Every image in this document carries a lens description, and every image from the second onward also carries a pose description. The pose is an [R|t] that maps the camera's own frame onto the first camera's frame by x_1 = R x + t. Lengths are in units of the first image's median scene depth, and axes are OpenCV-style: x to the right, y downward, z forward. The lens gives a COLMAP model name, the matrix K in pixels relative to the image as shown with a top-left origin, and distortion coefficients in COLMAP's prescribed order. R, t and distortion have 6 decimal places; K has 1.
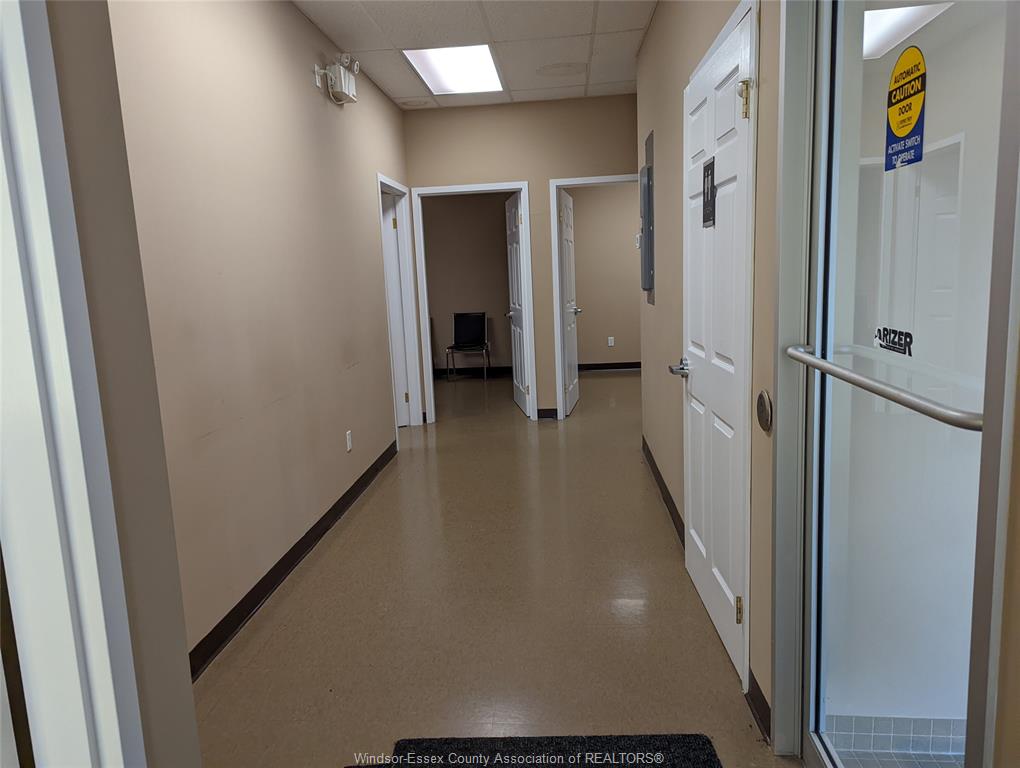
lens RADIAL K [[721.4, 0, 501.1], [0, 721.4, 389.9], [0, 0, 1]] dist [0.053197, -0.039025]
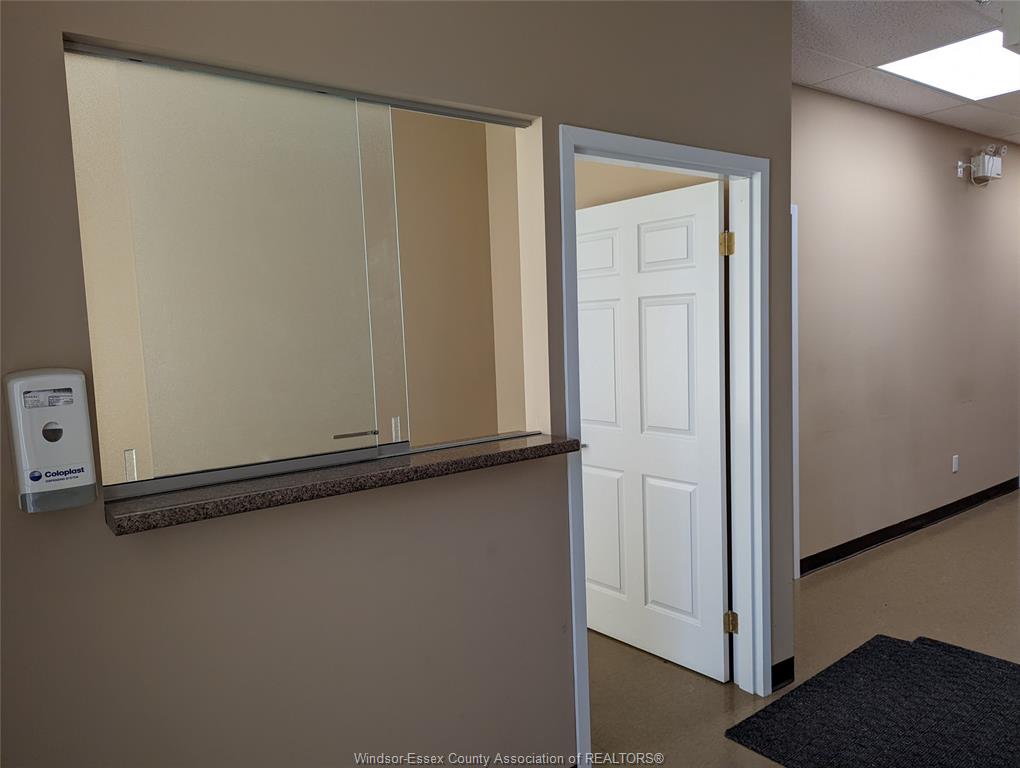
lens RADIAL K [[721.4, 0, 508.0], [0, 721.4, 388.2], [0, 0, 1]] dist [0.053197, -0.039025]
pose [[0.659028, 0.081841, -0.747652, 0.133363], [-0.111324, 0.993727, 0.010650, 0.010323], [0.743834, 0.076213, 0.664005, -0.245399]]
